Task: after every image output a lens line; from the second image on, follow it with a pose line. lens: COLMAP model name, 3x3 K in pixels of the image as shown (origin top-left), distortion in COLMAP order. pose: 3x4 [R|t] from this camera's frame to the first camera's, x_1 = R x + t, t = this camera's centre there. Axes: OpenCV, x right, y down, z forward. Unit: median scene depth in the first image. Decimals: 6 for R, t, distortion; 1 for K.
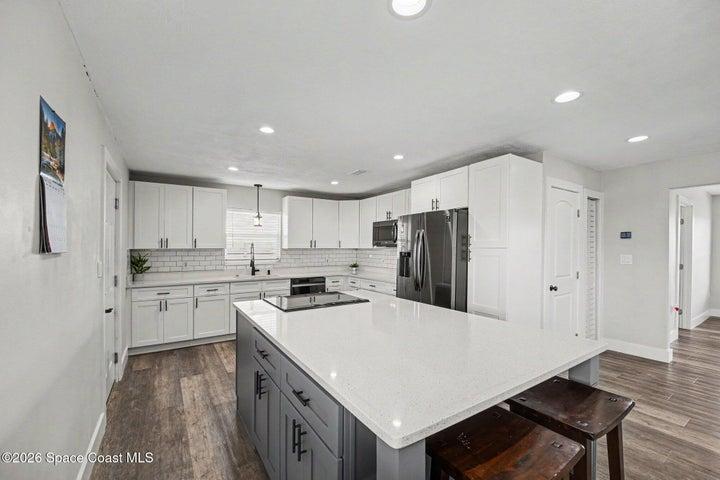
lens RADIAL K [[299.6, 0, 360.5], [0, 299.6, 249.9], [0, 0, 1]] dist [0.015434, -0.000081]
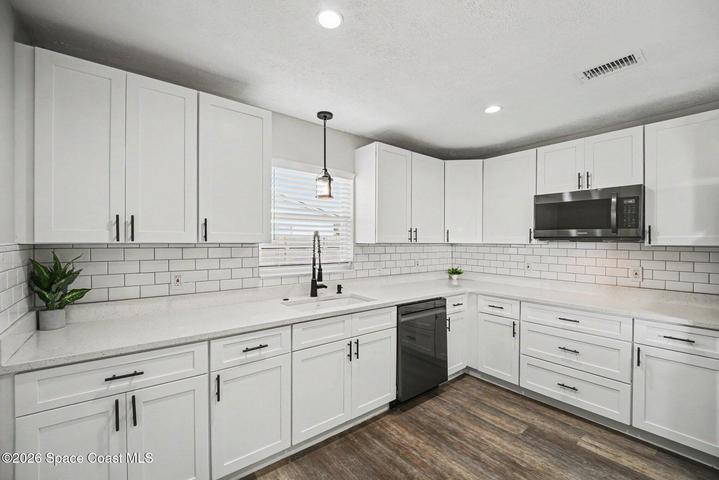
lens RADIAL K [[301.2, 0, 361.4], [0, 301.2, 249.5], [0, 0, 1]] dist [-0.002104, -0.000257]
pose [[0.995885, 0.004472, 0.090513, -0.354501], [-0.006296, 0.999783, 0.019875, -0.004547], [-0.090405, -0.020363, 0.995697, 0.542651]]
